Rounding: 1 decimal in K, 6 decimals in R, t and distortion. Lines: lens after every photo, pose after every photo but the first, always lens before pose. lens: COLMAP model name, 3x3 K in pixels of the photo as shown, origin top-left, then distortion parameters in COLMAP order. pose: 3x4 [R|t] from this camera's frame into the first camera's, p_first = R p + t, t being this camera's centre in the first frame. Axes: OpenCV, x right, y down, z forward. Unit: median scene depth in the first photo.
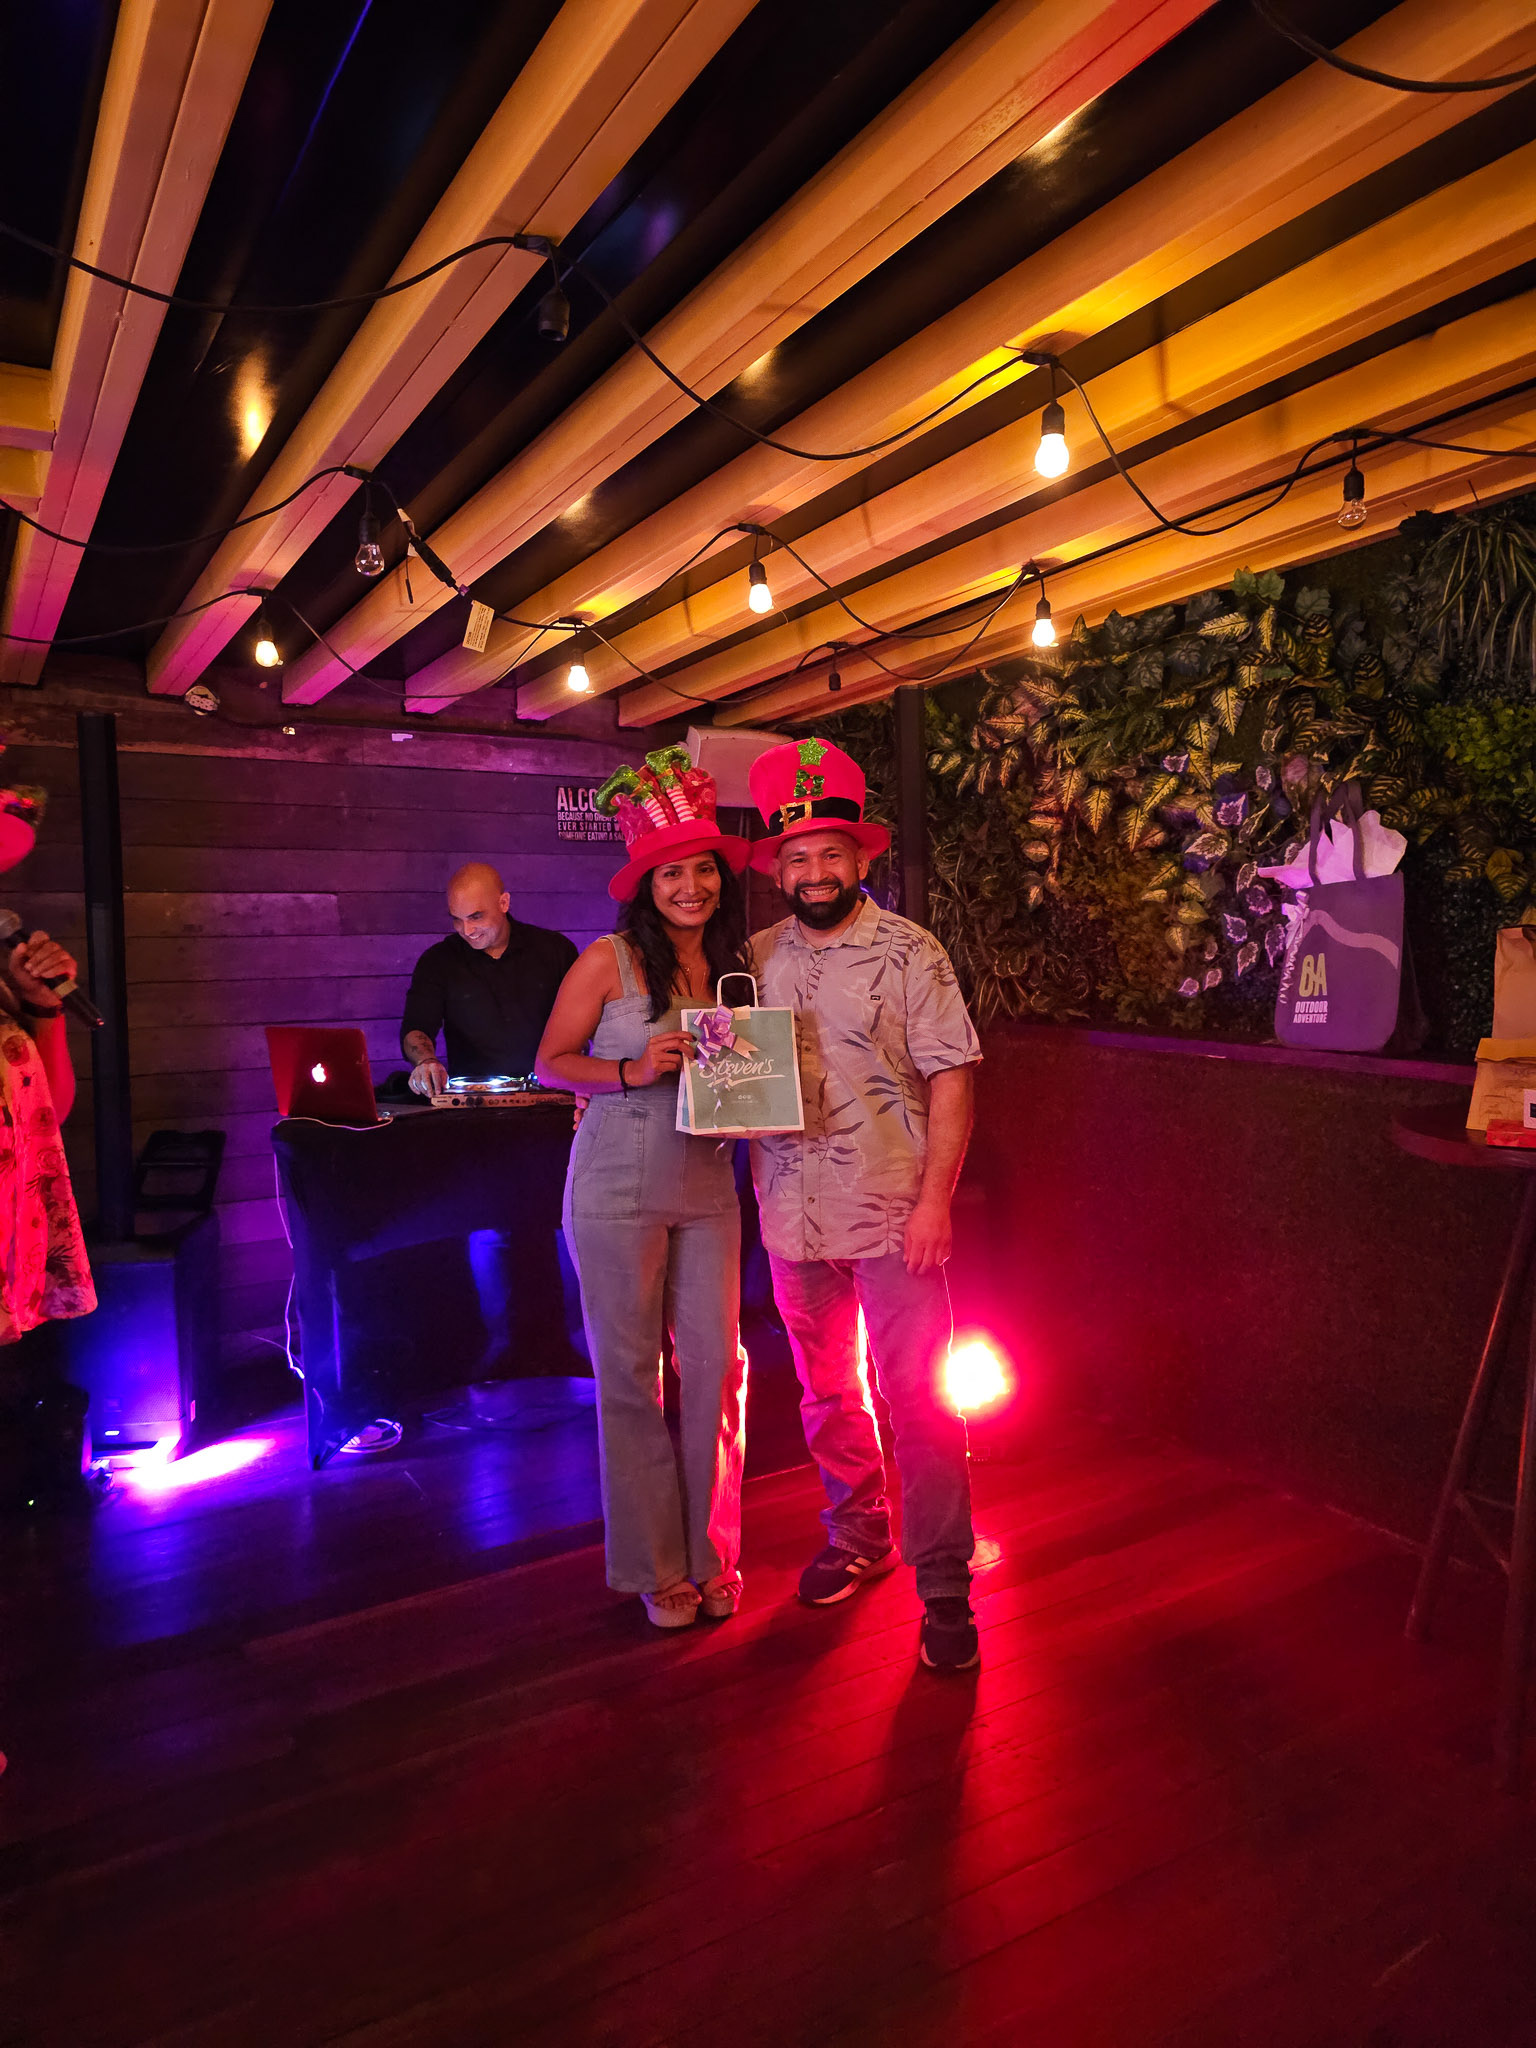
lens RADIAL K [[1390.3, 0, 792.2], [0, 1390.3, 1014.1], [0, 0, 1]] dist [0.045184, -0.063344]
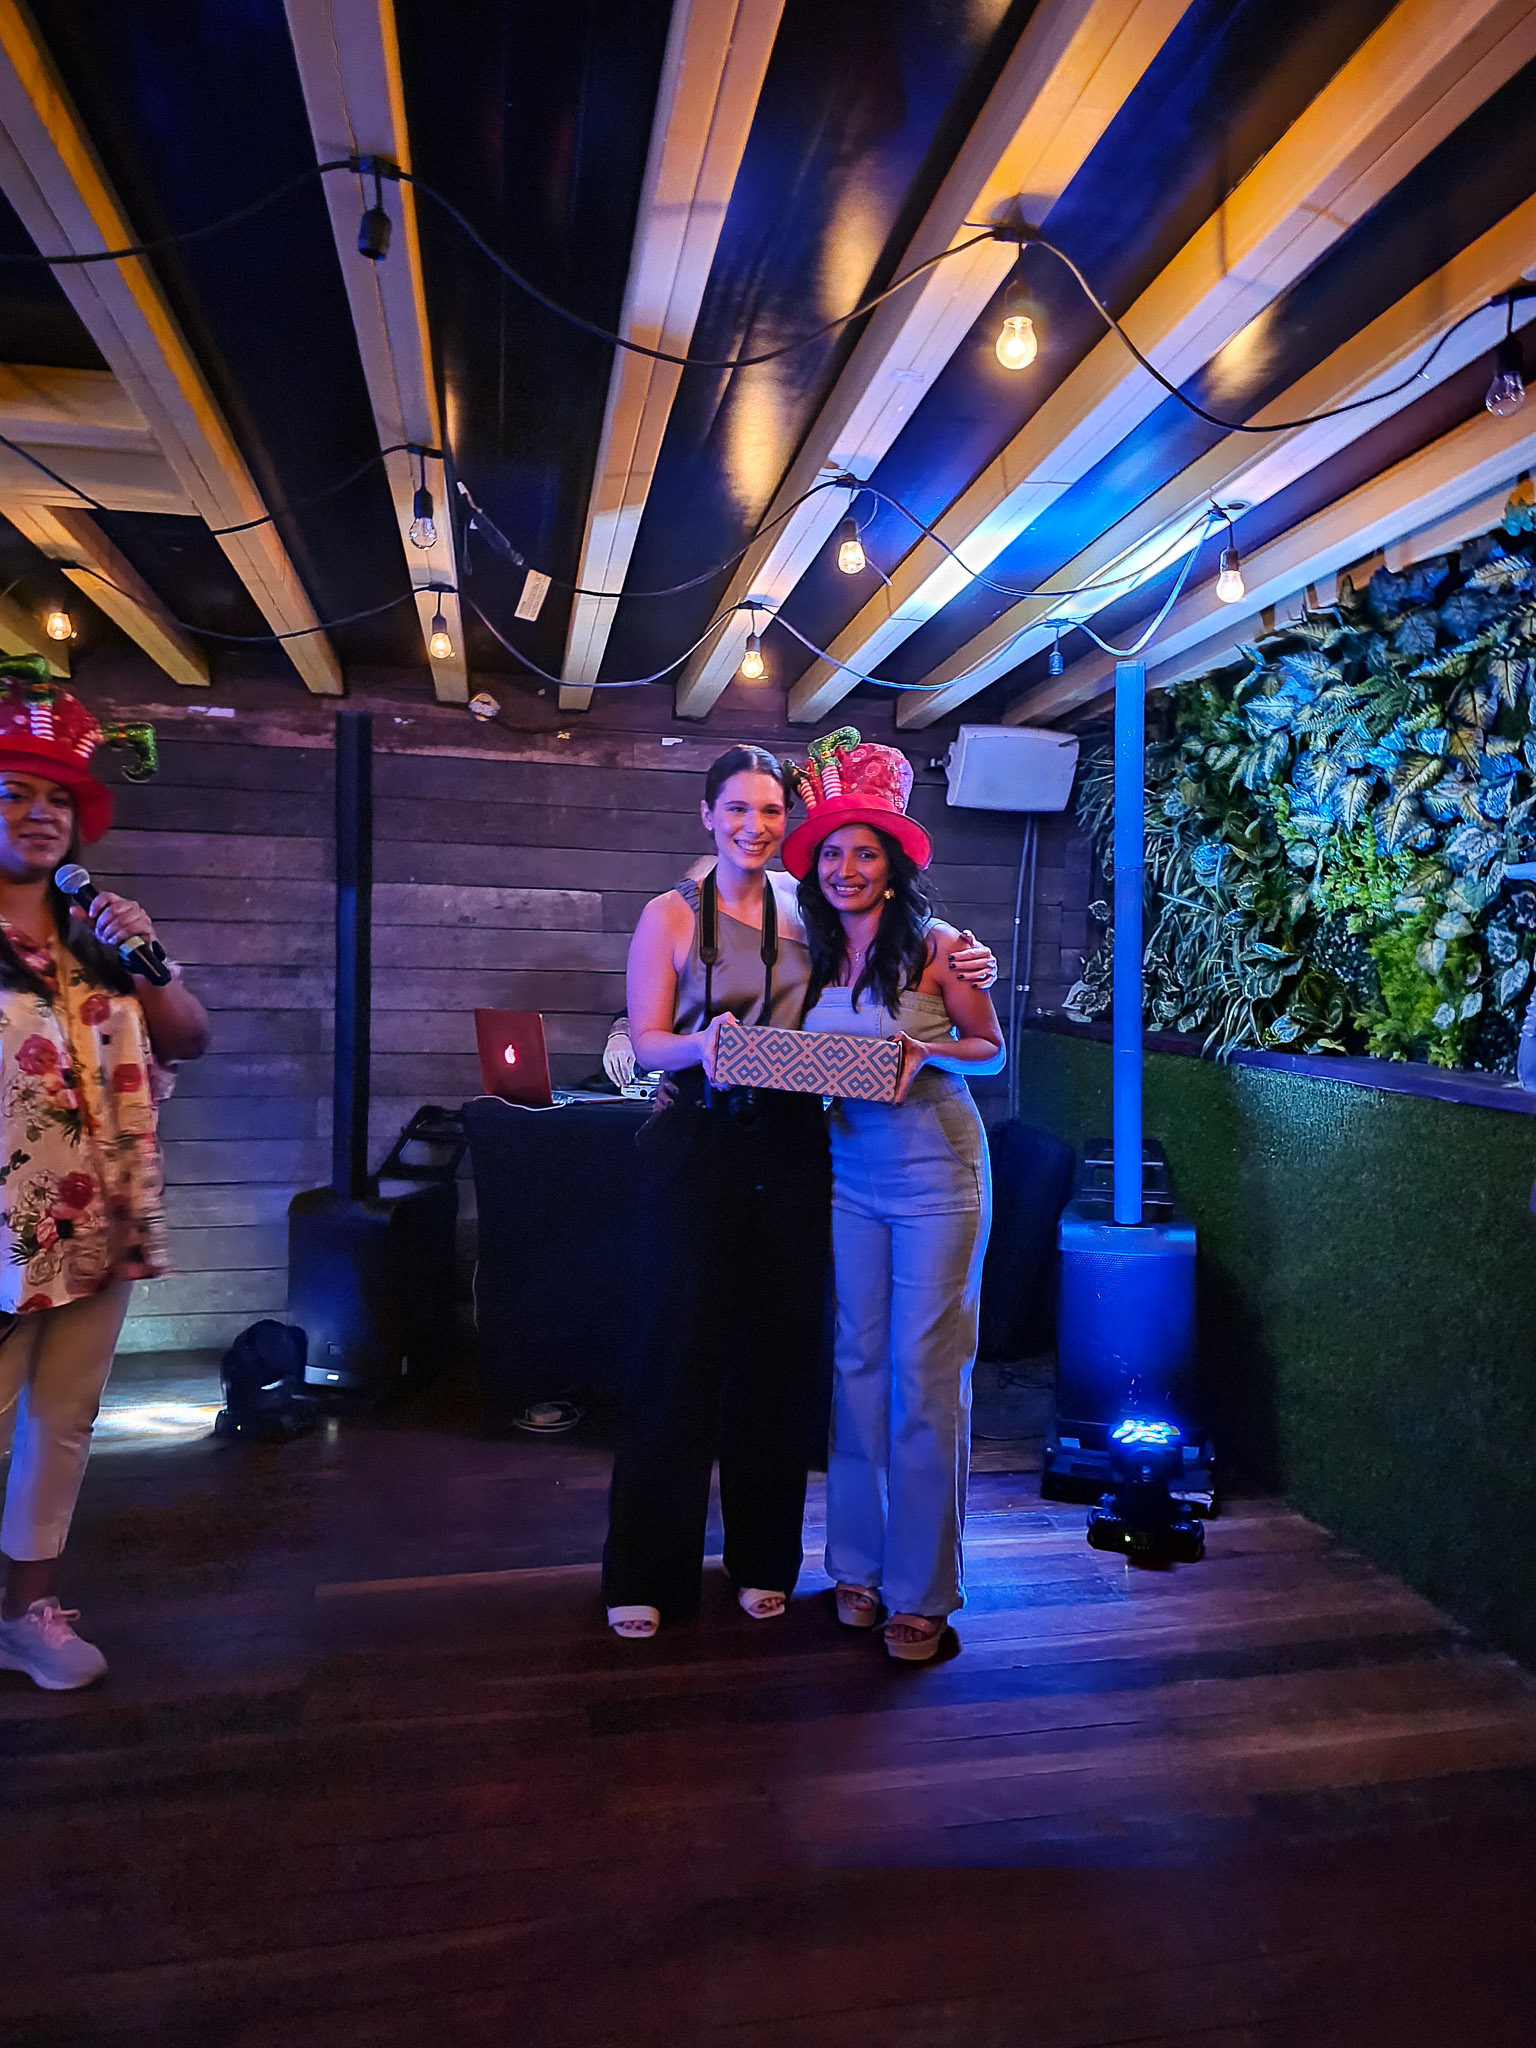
lens RADIAL K [[1413.2, 0, 796.8], [0, 1413.2, 1008.9], [0, 0, 1]] dist [0.031159, -0.049042]
pose [[0.933562, 0.049553, -0.354973, 0.209280], [-0.061442, 0.997862, -0.022290, 0.016746], [0.353109, 0.042619, 0.934611, 0.085142]]
